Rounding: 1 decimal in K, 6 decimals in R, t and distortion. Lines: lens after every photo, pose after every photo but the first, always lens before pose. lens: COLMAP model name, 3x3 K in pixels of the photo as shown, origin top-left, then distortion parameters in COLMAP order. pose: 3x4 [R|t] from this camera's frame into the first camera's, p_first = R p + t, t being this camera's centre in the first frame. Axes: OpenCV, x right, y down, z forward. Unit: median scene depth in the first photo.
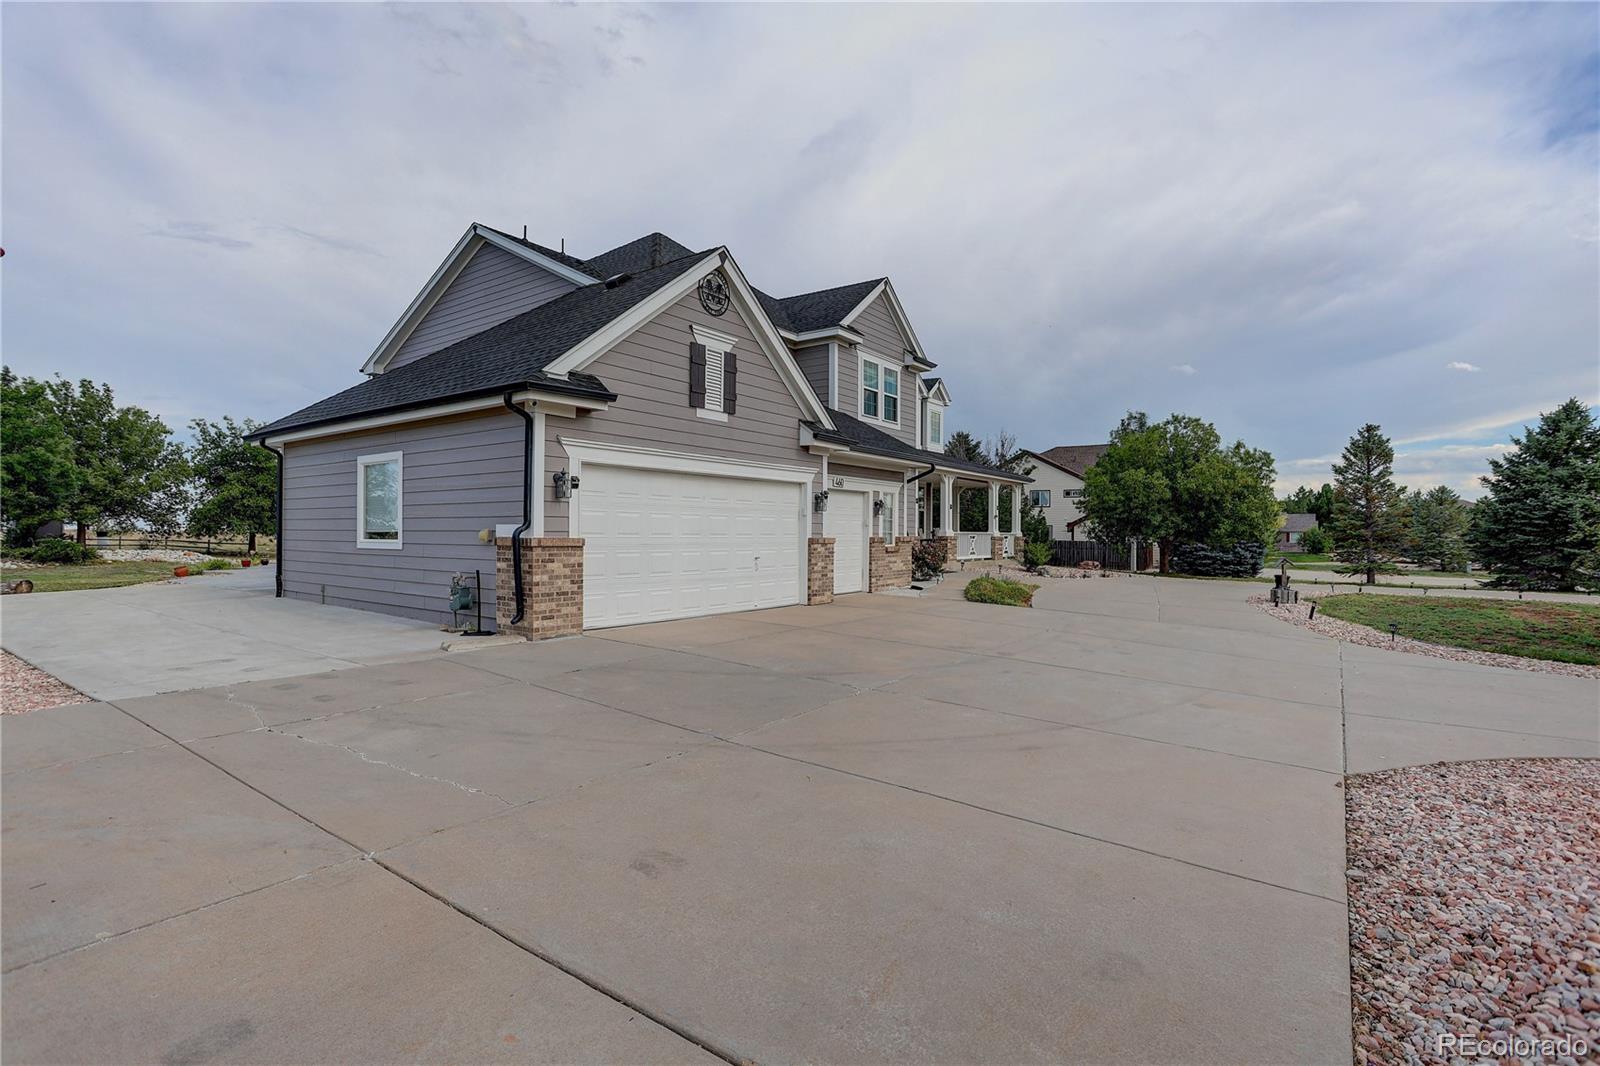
lens RADIAL K [[744.6, 0, 804.2], [0, 744.6, 527.4], [0, 0, 1]] dist [0.003190, 0.000467]
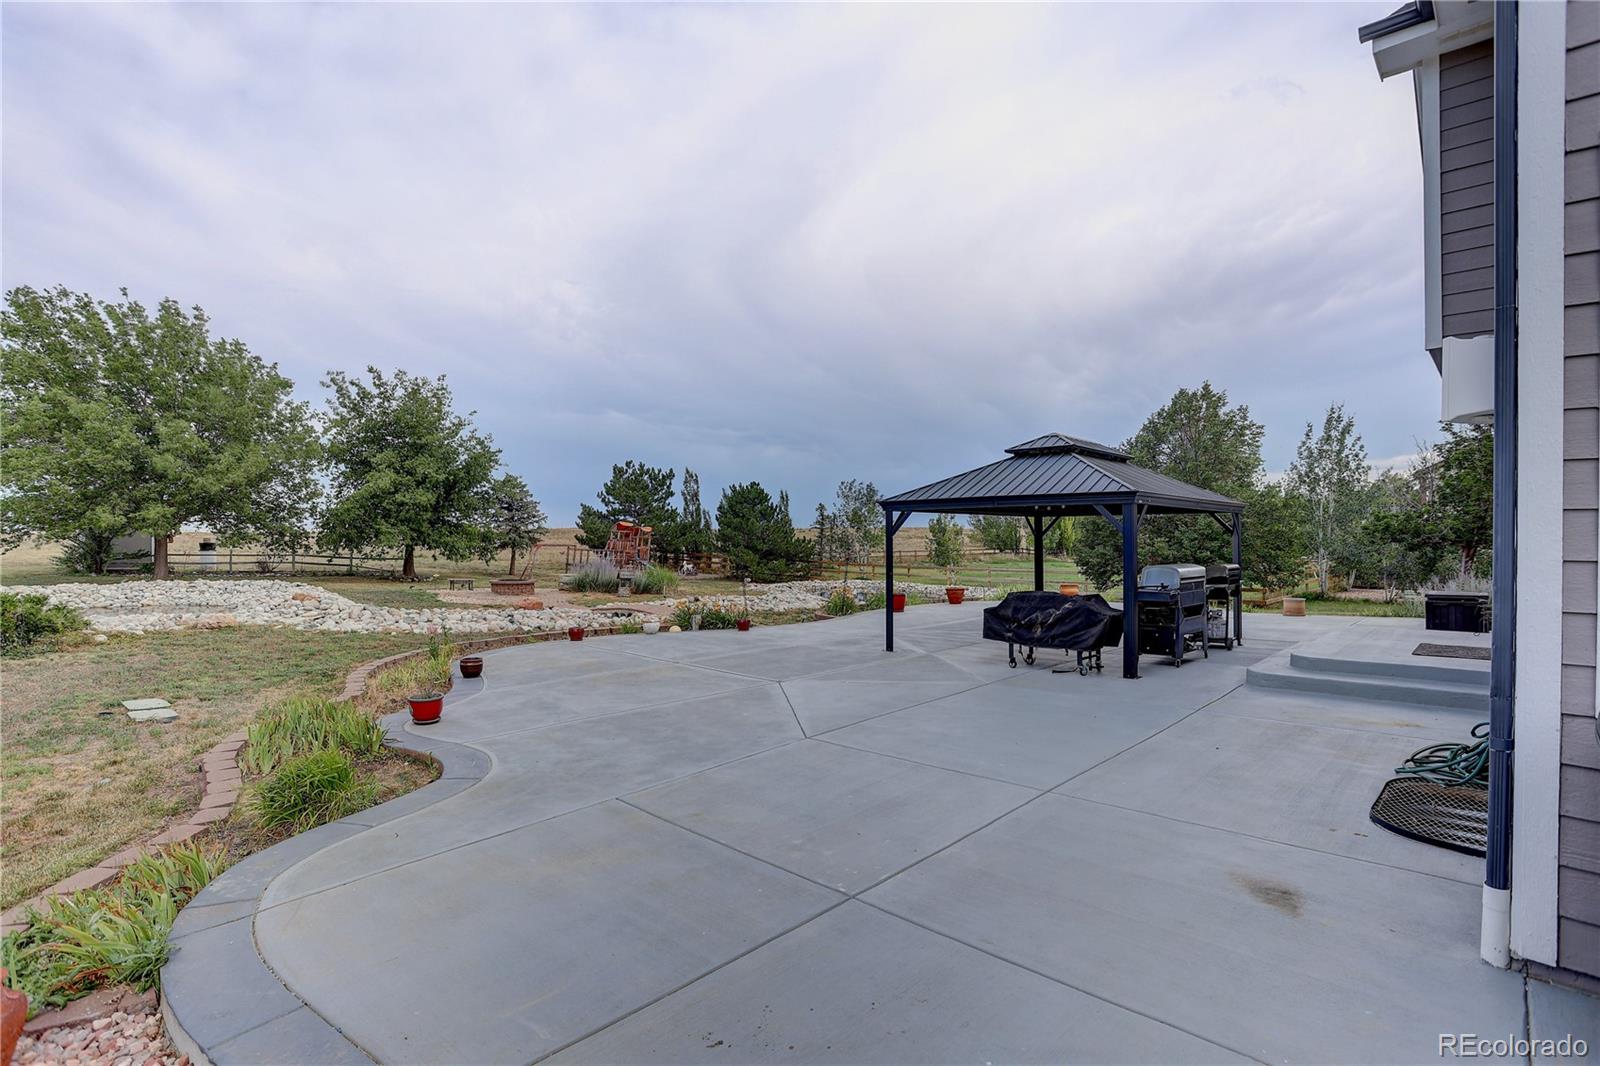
lens RADIAL K [[744.6, 0, 805.1], [0, 744.6, 533.2], [0, 0, 1]] dist [0.003190, 0.000467]
pose [[0.990405, 0.000151, -0.138198, -0.335777], [0.001012, 0.999965, 0.008346, -0.009229], [0.138194, -0.008406, 0.990370, 0.440119]]
